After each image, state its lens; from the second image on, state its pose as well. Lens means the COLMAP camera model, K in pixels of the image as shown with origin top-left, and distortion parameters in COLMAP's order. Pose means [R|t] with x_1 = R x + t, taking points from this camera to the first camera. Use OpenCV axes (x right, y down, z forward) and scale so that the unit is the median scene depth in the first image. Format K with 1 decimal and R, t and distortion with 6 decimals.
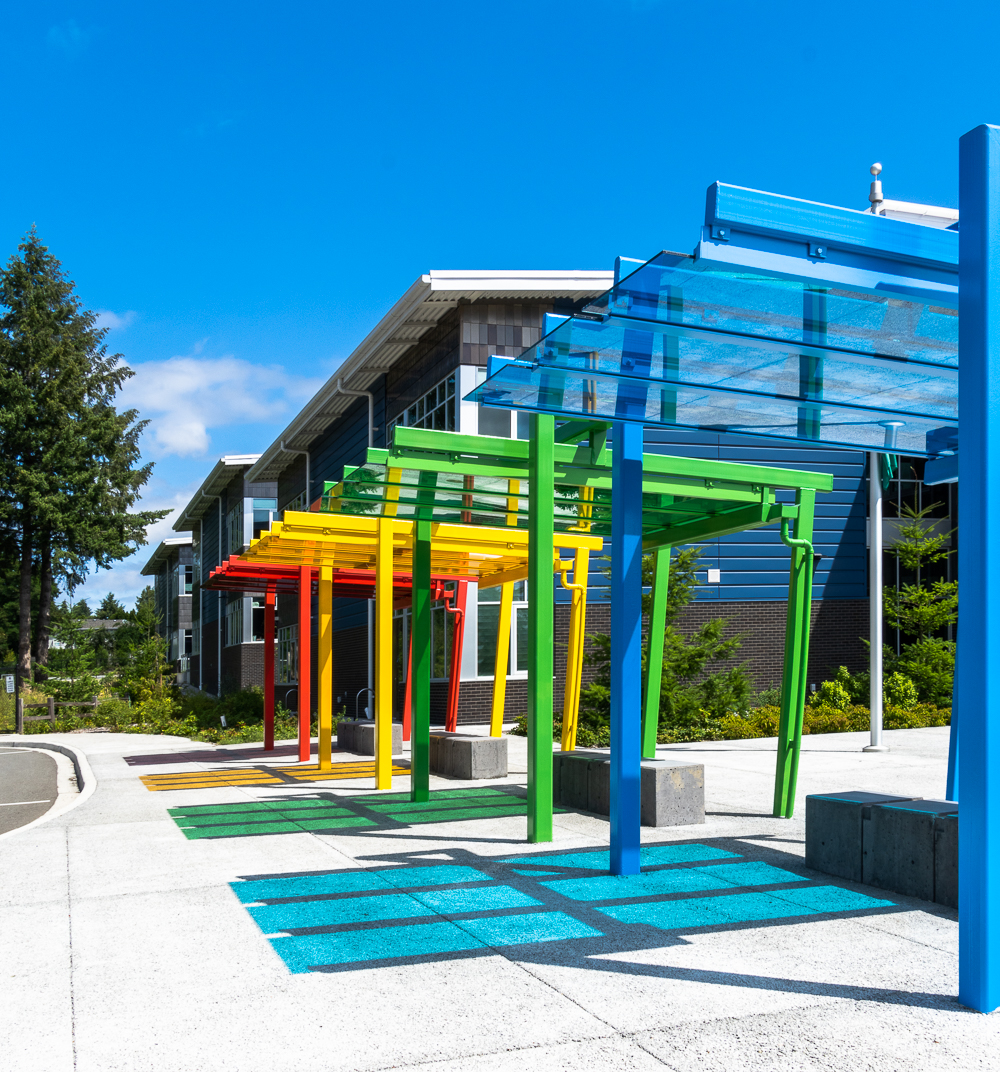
lens RADIAL K [[1209.3, 0, 501.7], [0, 1209.3, 617.2], [0, 0, 1]] dist [-0.028989, 0.046330]
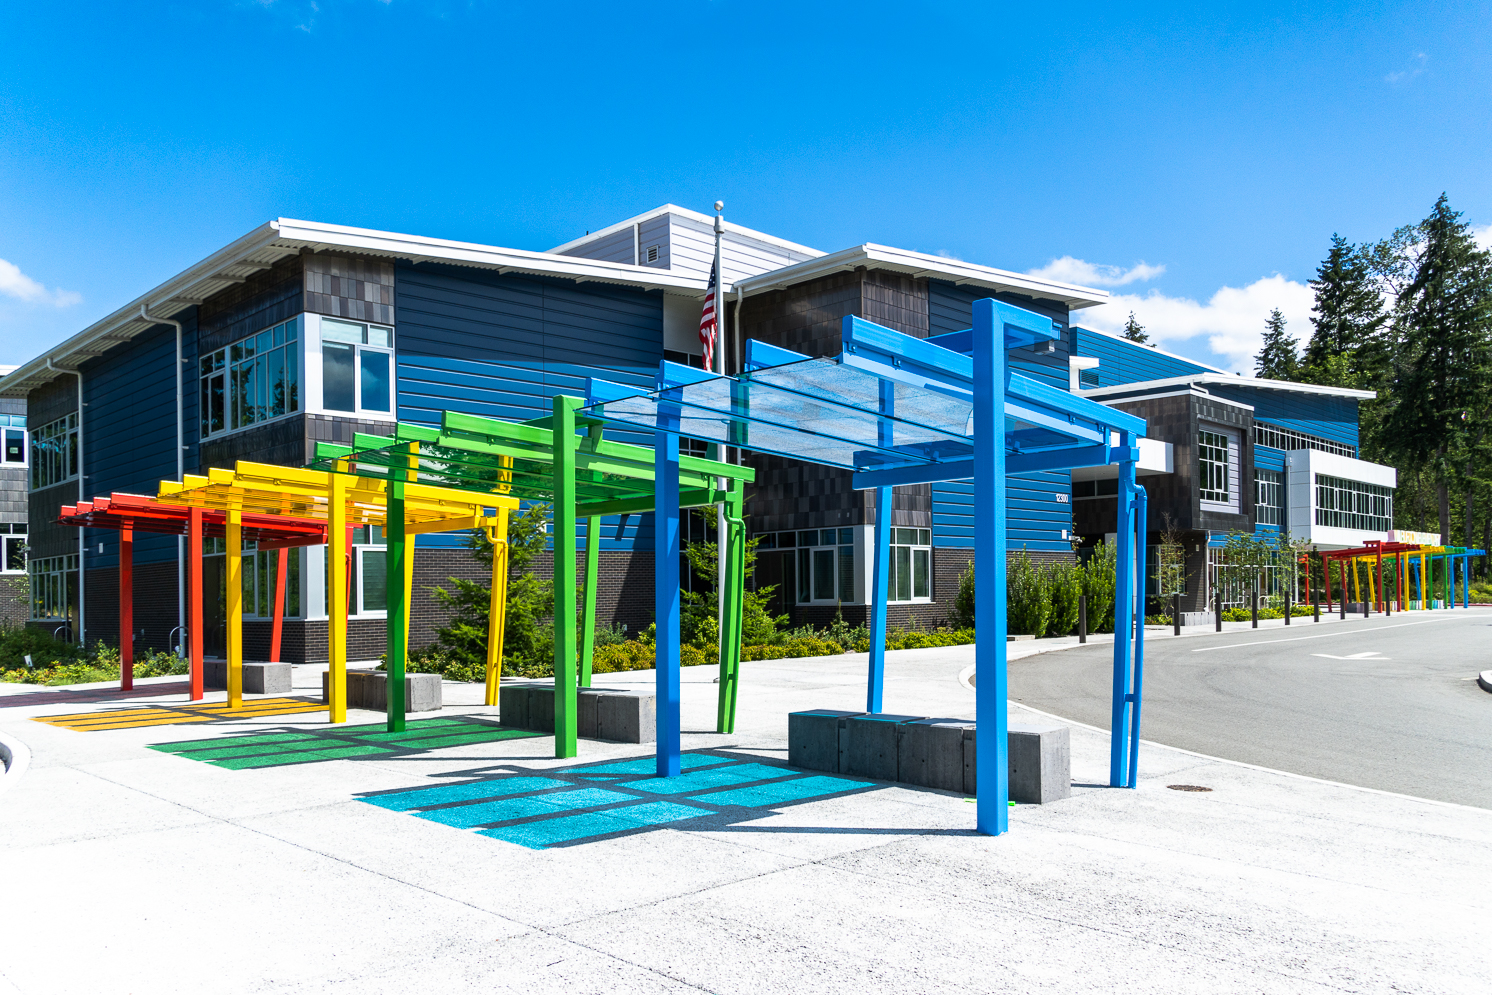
lens RADIAL K [[1153.5, 0, 746.0], [0, 1153.5, 497.5], [0, 0, 1]] dist [0.002405, 0.002345]
pose [[0.912229, 0.051732, 0.406402, -0.354674], [-0.030549, 0.997823, -0.058444, -0.020078], [-0.408541, 0.040899, 0.911823, -0.199696]]
